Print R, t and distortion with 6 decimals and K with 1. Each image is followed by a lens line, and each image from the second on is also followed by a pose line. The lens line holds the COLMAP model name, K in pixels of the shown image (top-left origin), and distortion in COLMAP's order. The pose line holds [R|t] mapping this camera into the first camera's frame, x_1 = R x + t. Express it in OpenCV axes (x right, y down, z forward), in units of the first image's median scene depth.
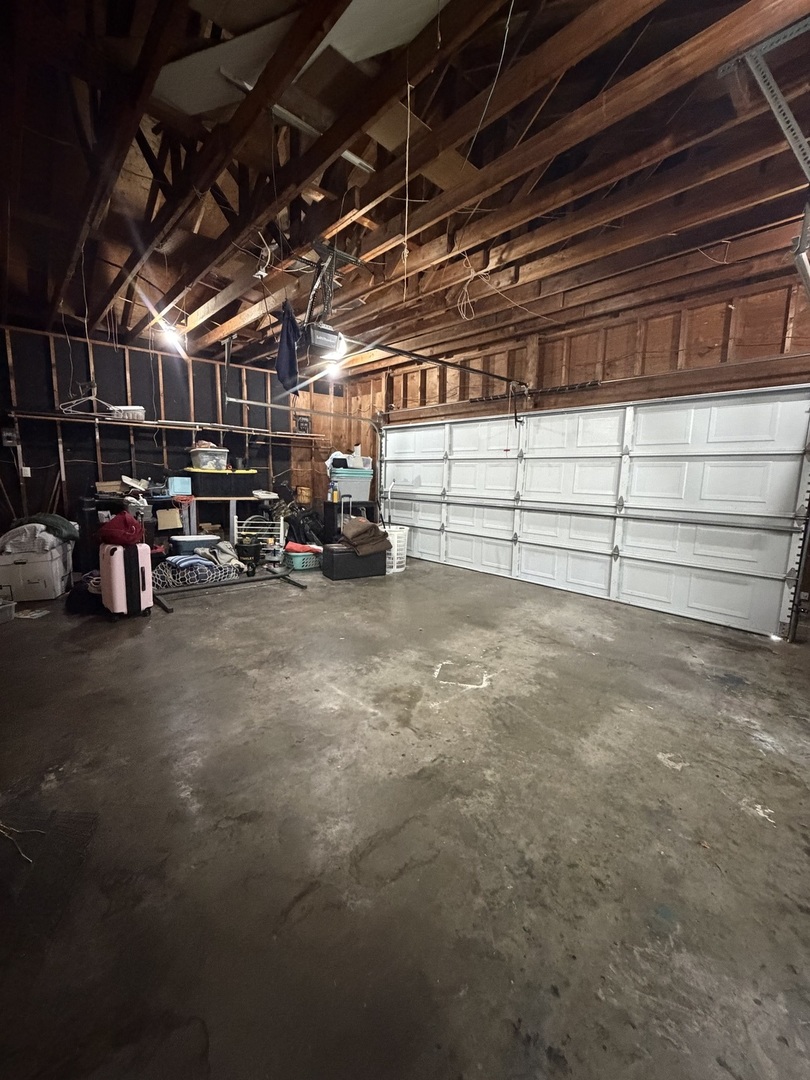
lens RADIAL K [[430.2, 0, 404.1], [0, 430.2, 538.0], [0, 0, 1]] dist [-0.000366, 0.000099]
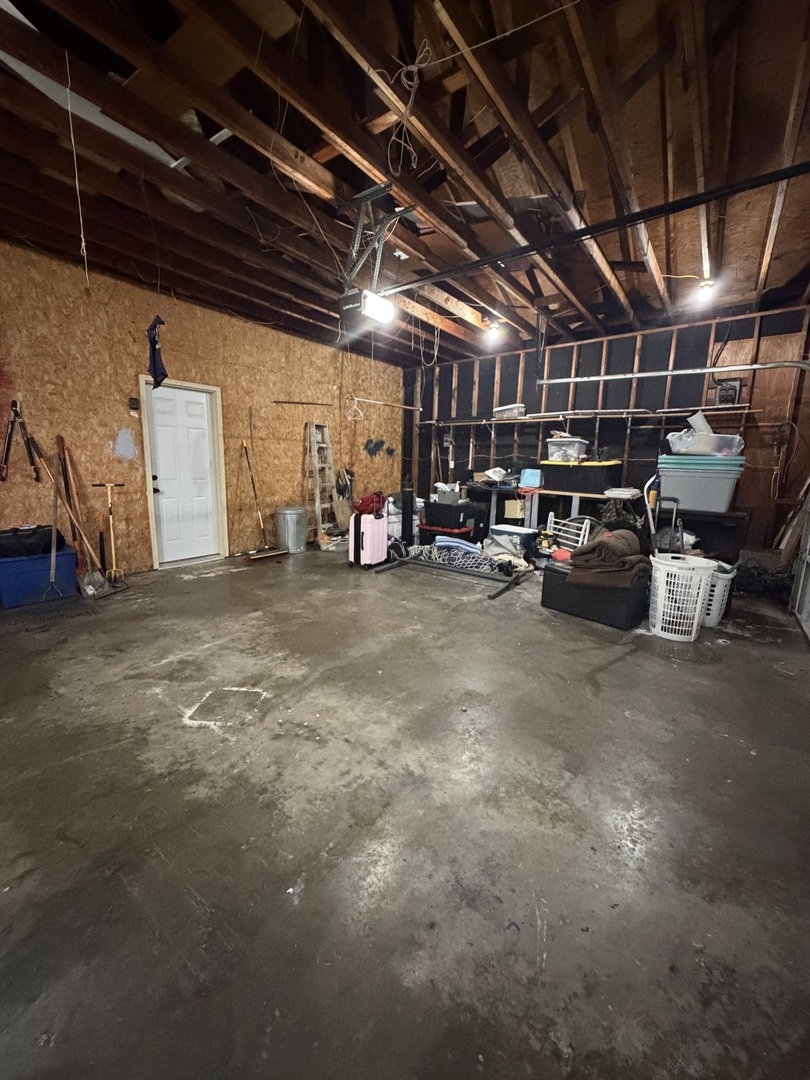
lens RADIAL K [[430.2, 0, 405.0], [0, 430.2, 536.8], [0, 0, 1]] dist [-0.000366, 0.000099]
pose [[0.195260, 0.150349, -0.969159, 0.780032], [-0.164181, 0.979246, 0.118835, -0.106860], [0.966912, 0.135914, 0.215892, 0.957723]]
